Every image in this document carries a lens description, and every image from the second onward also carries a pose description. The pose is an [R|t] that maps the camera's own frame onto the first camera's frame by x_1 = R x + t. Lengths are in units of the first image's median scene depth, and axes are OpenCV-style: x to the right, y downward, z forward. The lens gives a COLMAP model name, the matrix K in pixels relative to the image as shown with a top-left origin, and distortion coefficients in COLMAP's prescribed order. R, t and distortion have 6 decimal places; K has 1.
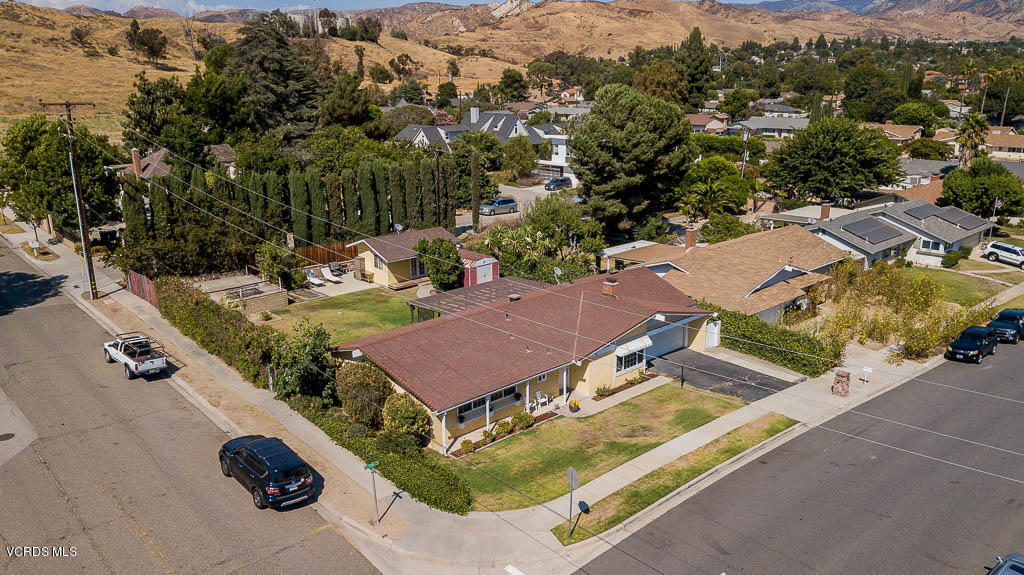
lens RADIAL K [[800.1, 0, 518.4], [0, 800.1, 291.1], [0, 0, 1]] dist [0.019829, 0.003380]
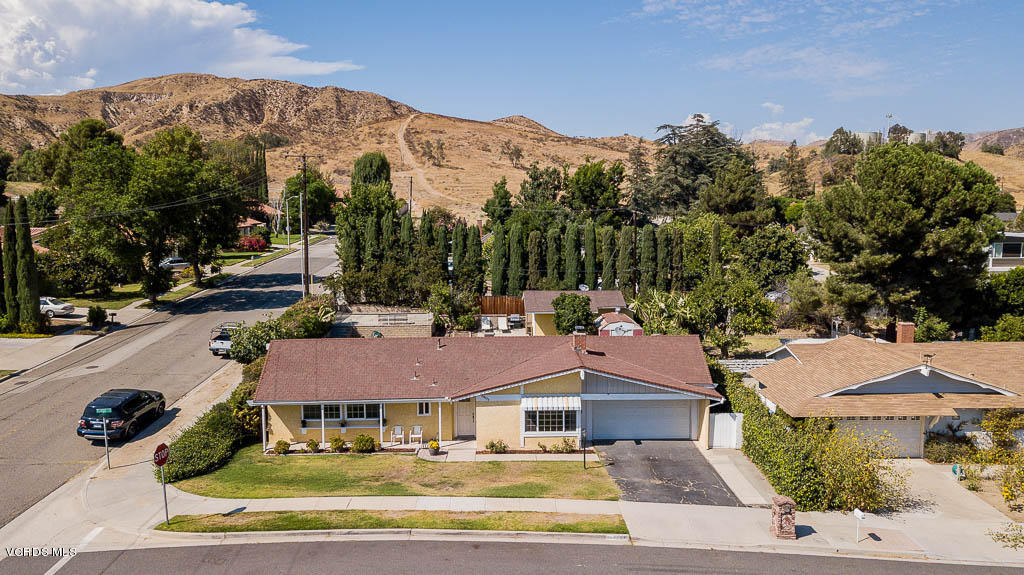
lens RADIAL K [[800.1, 0, 505.0], [0, 800.1, 288.6], [0, 0, 1]] dist [0.019829, 0.003380]
pose [[0.742571, 0.080866, -0.664868, 0.648008], [-0.182864, 0.979448, -0.085107, 0.031481], [0.644321, 0.184778, 0.742097, 0.344165]]
